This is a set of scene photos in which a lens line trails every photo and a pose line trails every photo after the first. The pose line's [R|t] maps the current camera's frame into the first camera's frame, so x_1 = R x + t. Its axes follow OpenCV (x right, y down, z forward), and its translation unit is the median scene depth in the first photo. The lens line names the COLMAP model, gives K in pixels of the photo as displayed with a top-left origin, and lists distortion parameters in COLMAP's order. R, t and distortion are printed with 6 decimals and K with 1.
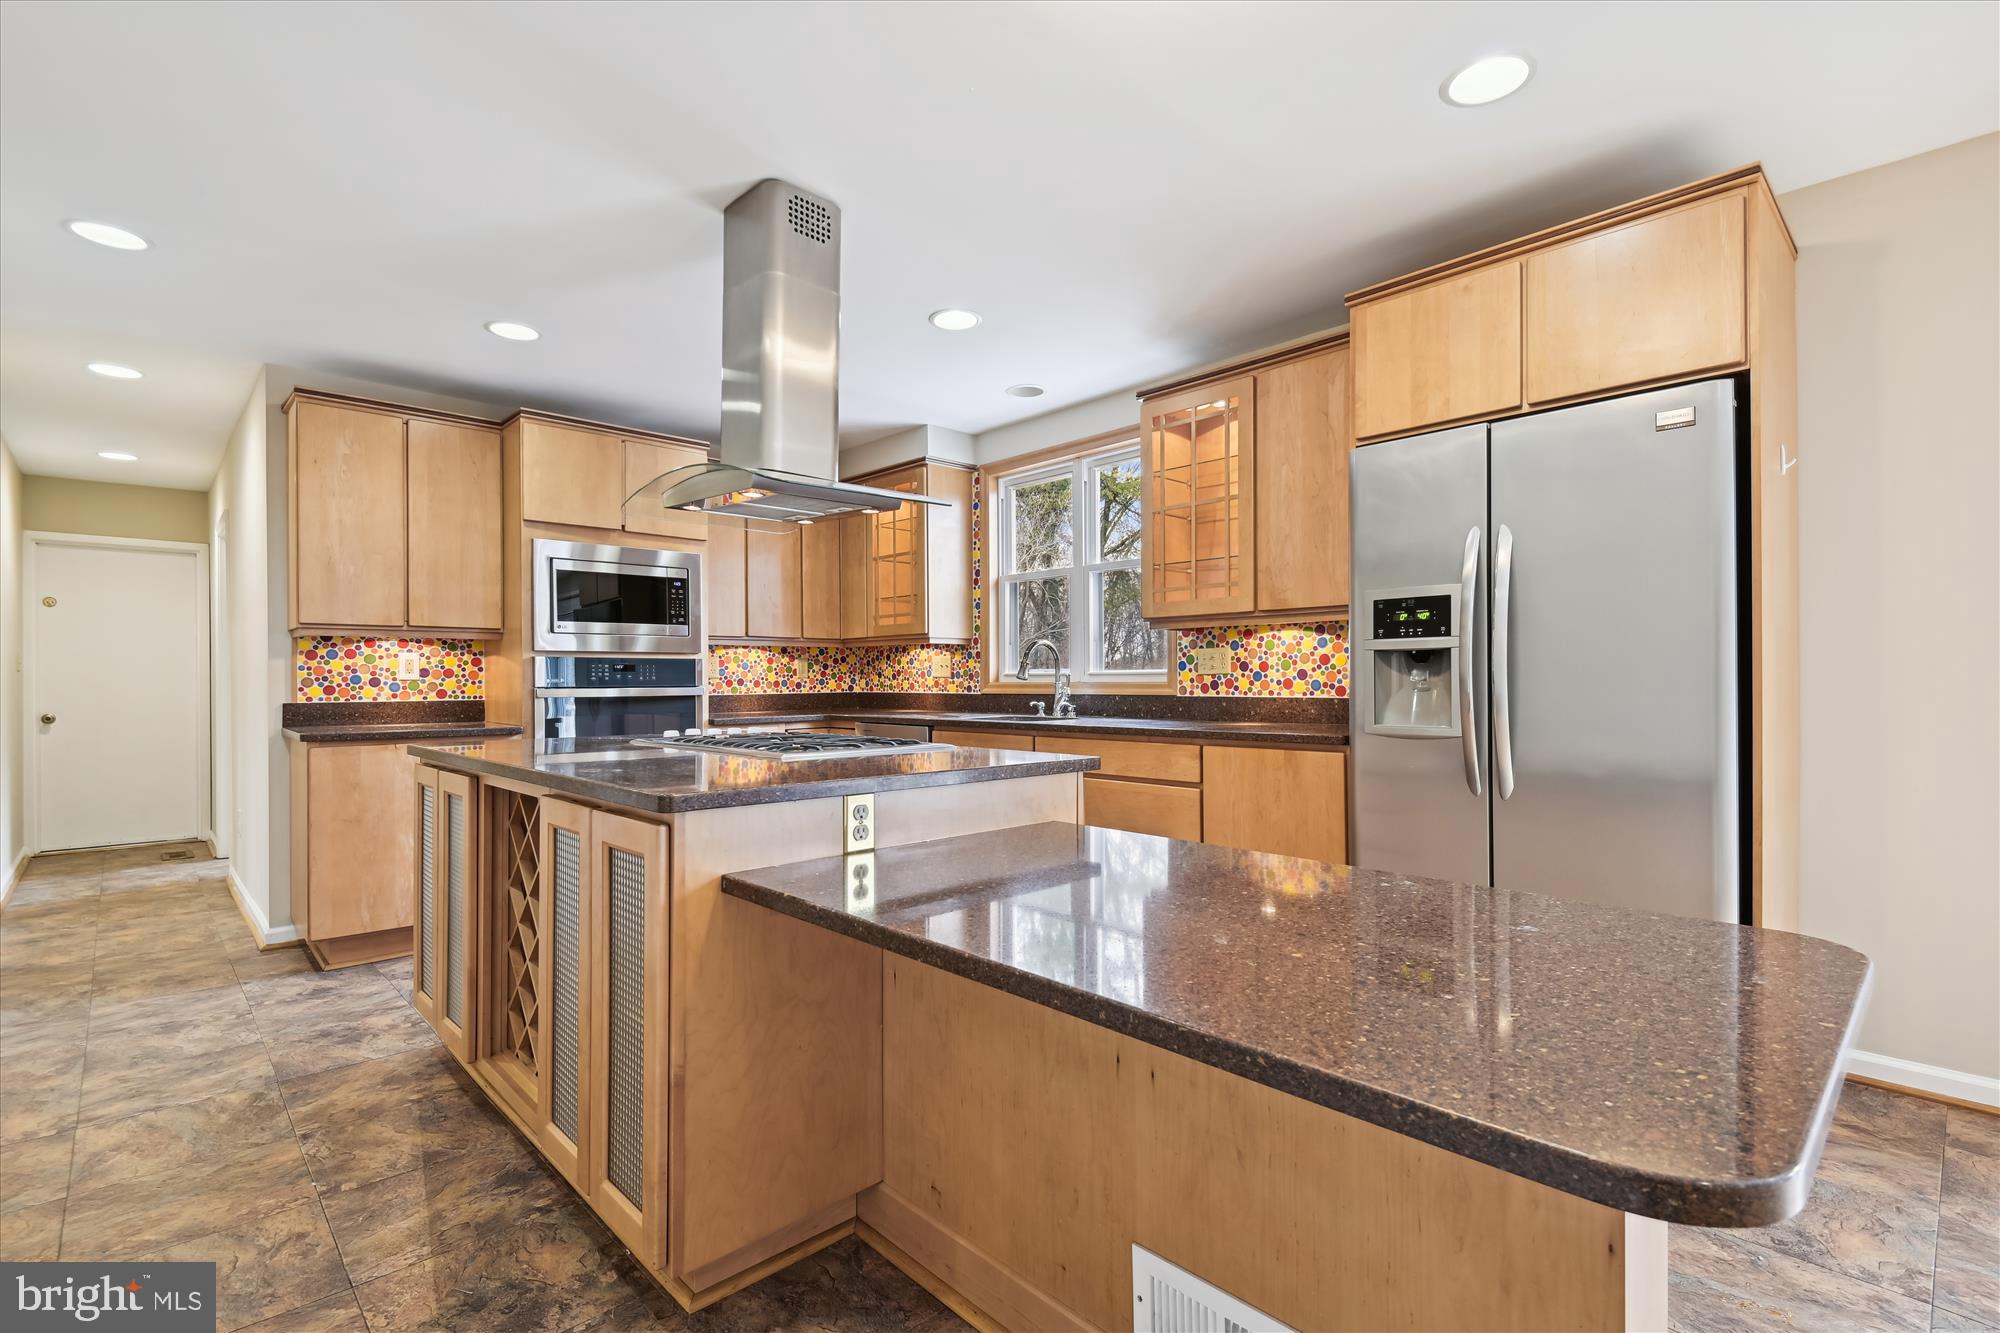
lens RADIAL K [[913.7, 0, 1005.6], [0, 913.7, 668.7], [0, 0, 1]] dist [0.013720, -0.009141]
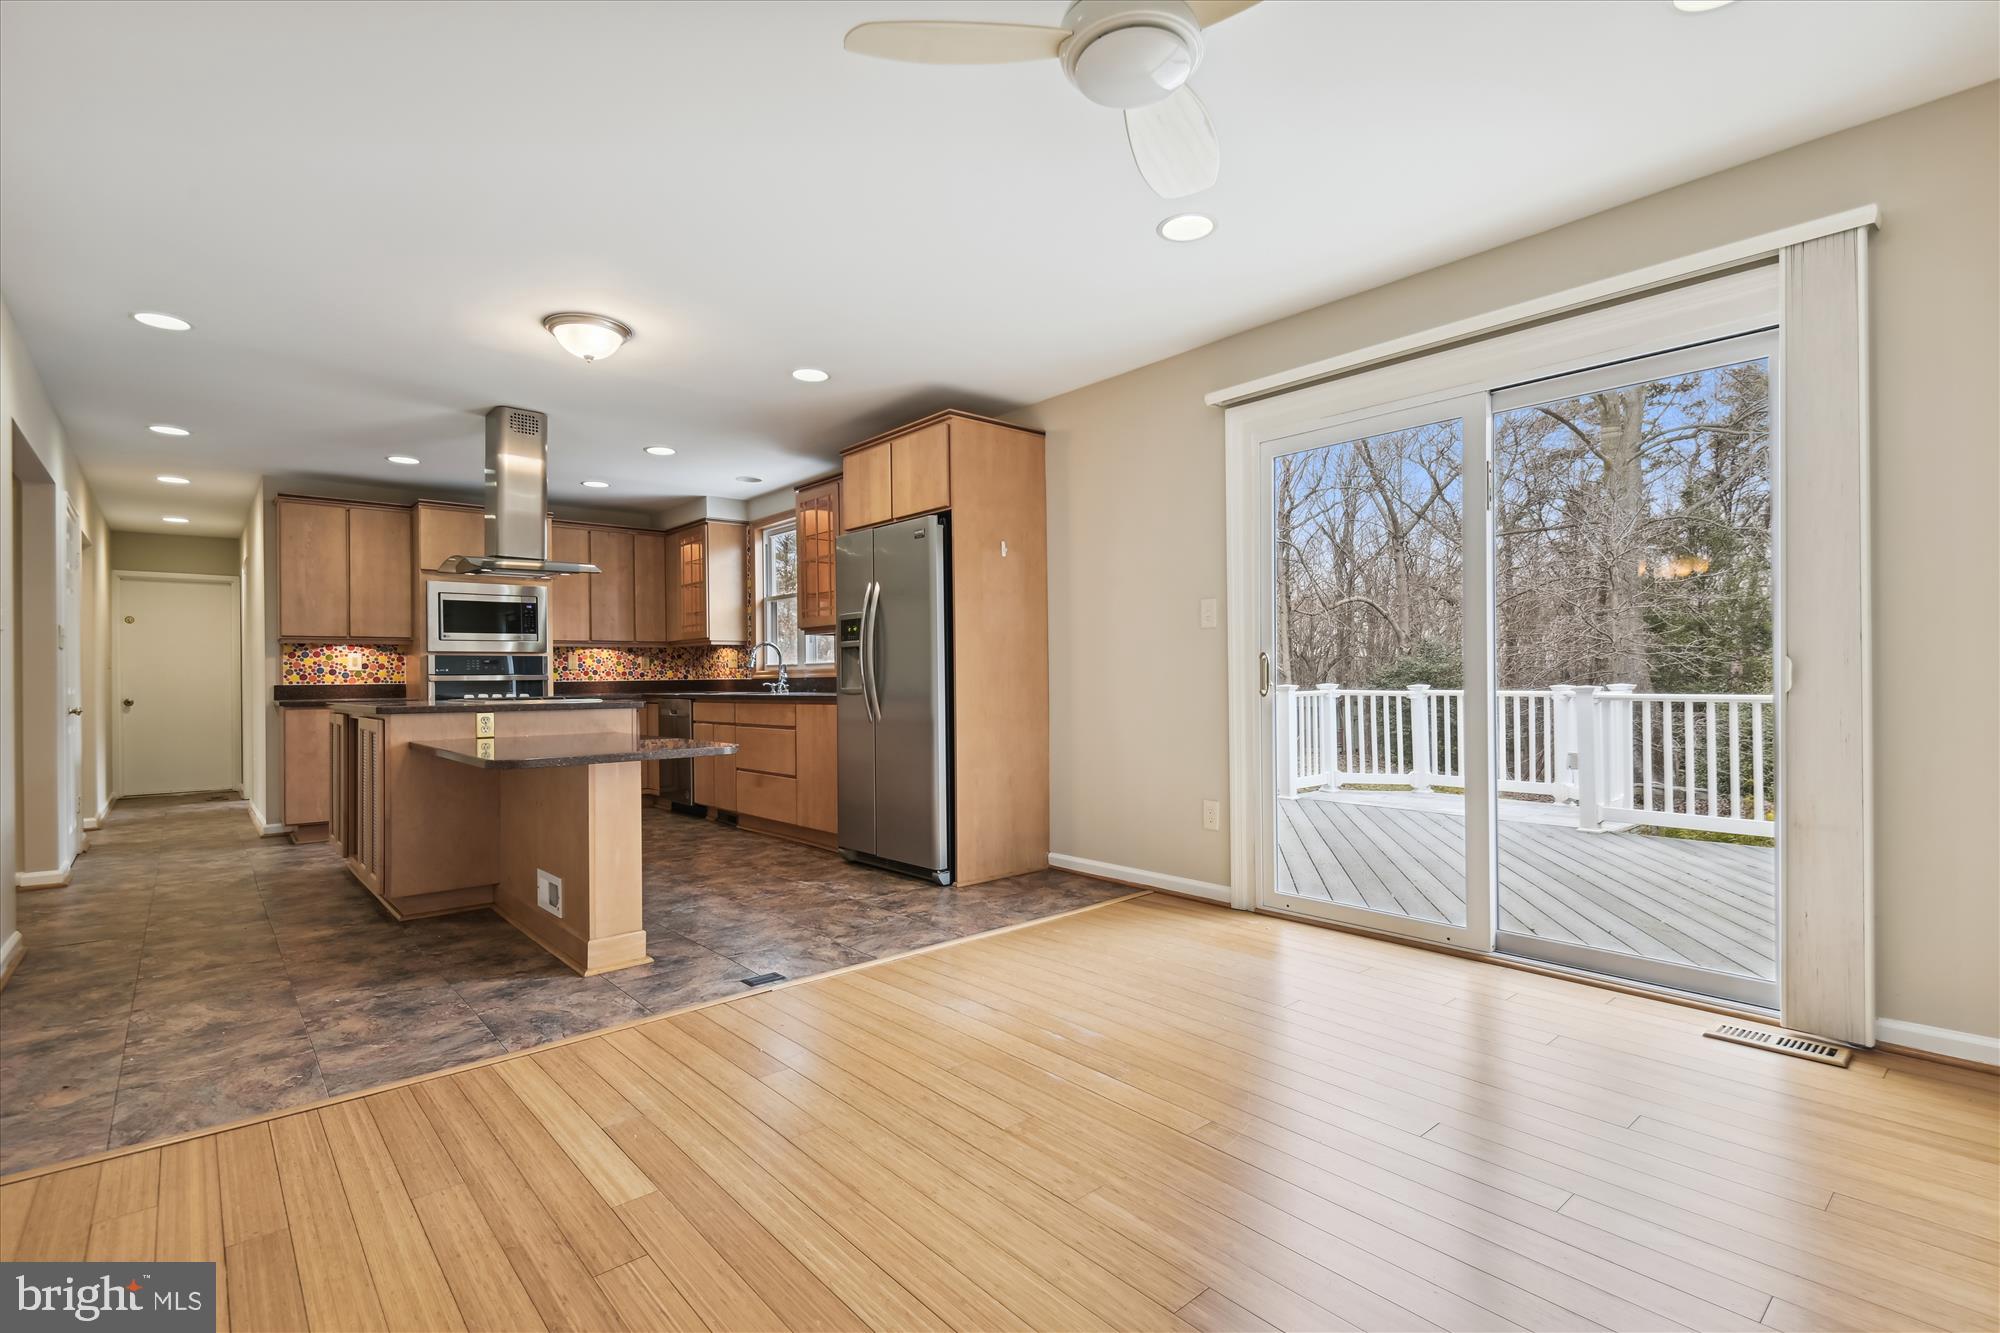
lens RADIAL K [[913.7, 0, 1005.1], [0, 913.7, 664.5], [0, 0, 1]] dist [0.013720, -0.009141]
pose [[0.999320, -0.006988, -0.036216, 0.512941], [0.006897, 0.999973, -0.002629, 0.013076], [0.036233, 0.002378, 0.999341, -0.523196]]
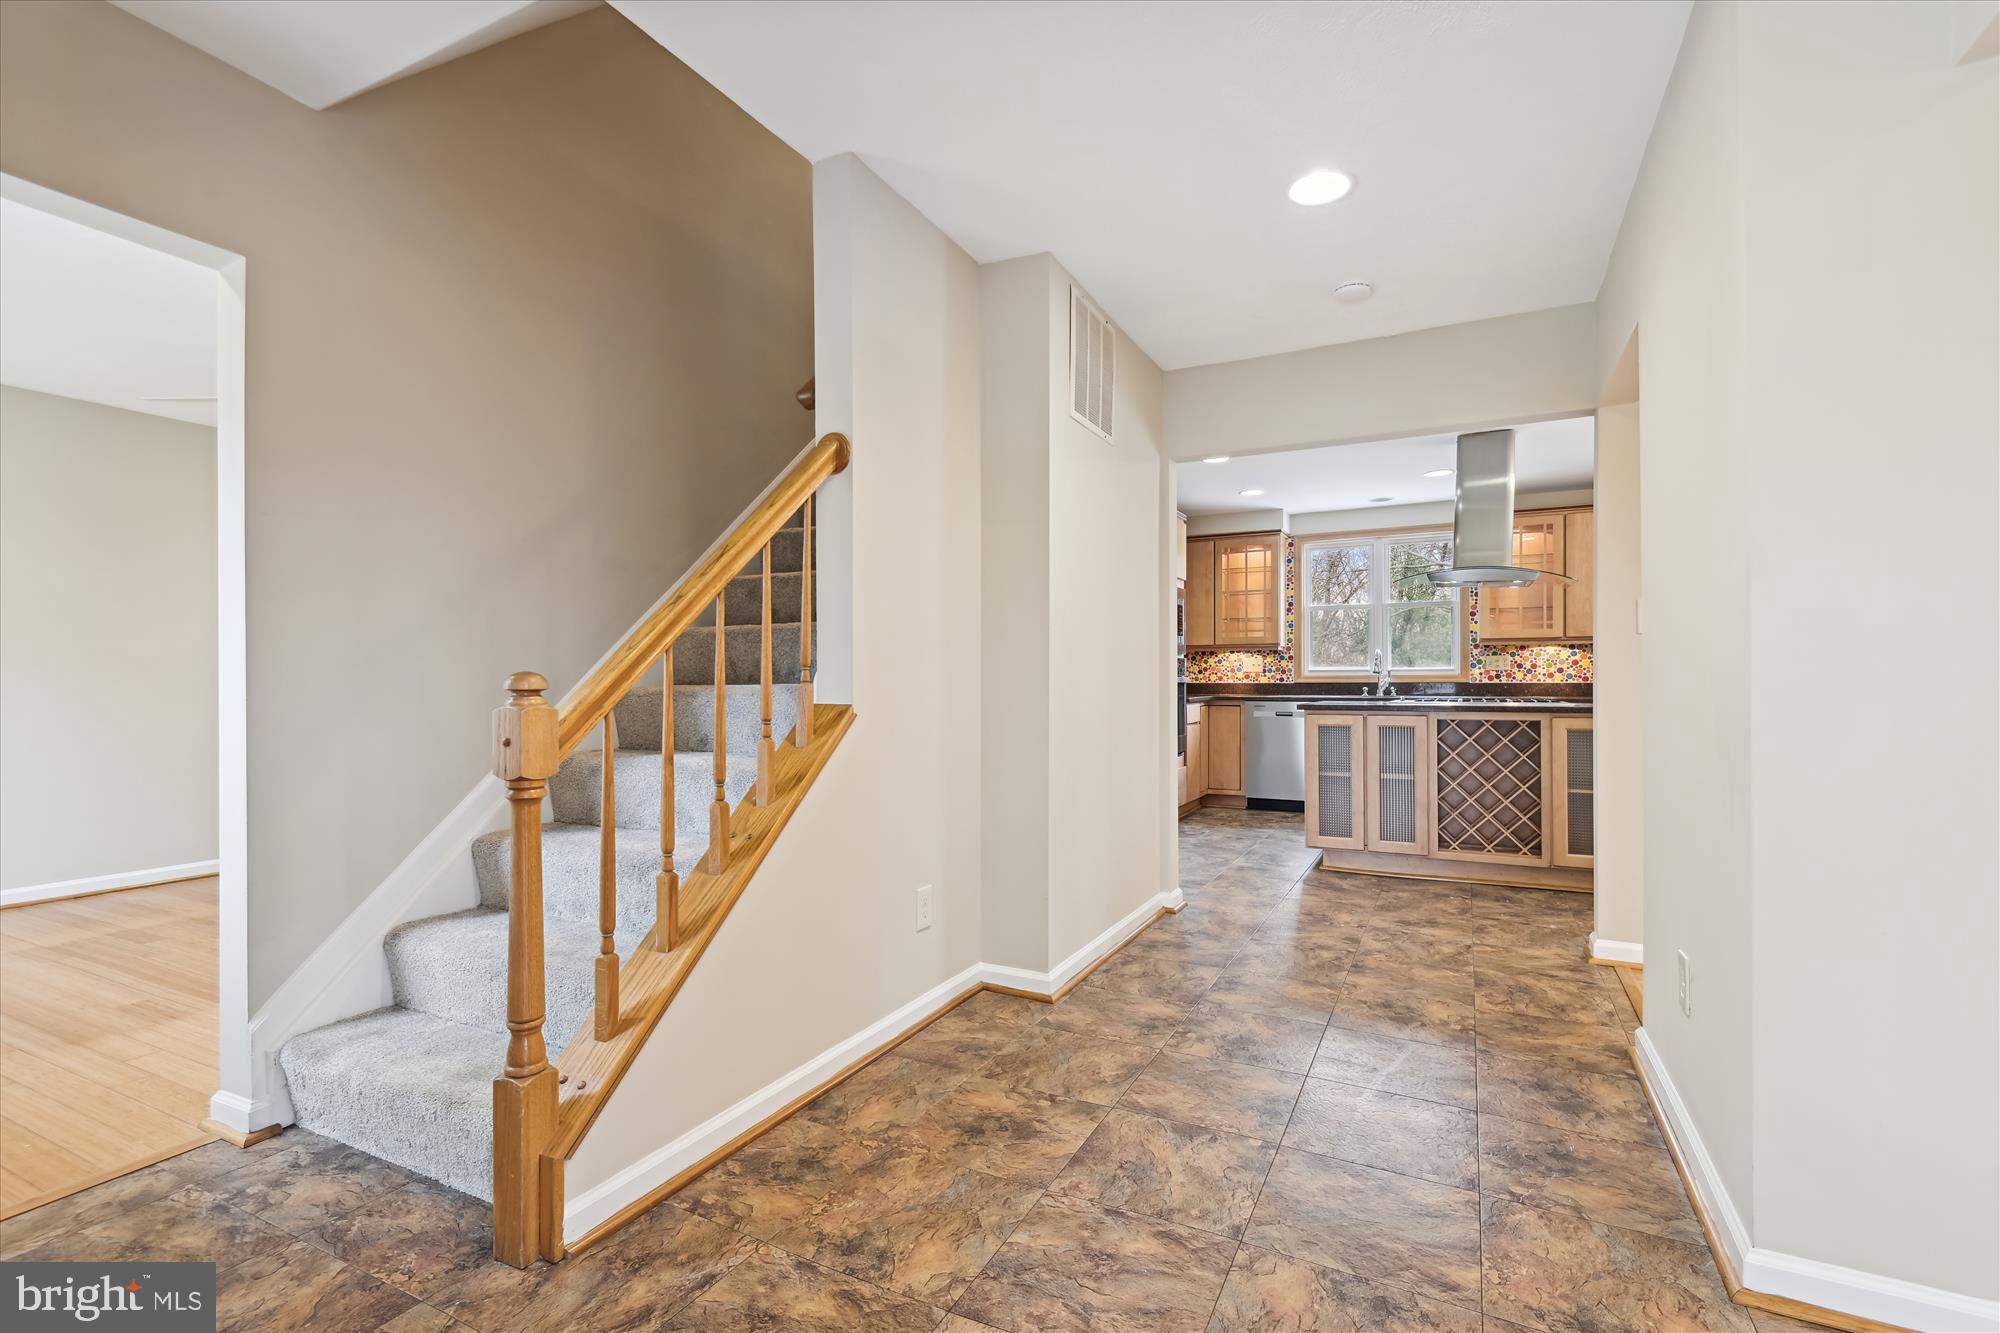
lens RADIAL K [[913.7, 0, 999.8], [0, 913.7, 673.2], [0, 0, 1]] dist [0.013720, -0.009141]
pose [[0.940385, 0.002994, 0.340099, -1.218835], [-0.004815, 0.999978, 0.004512, 0.007823], [-0.340078, -0.005881, 0.940379, -0.337534]]
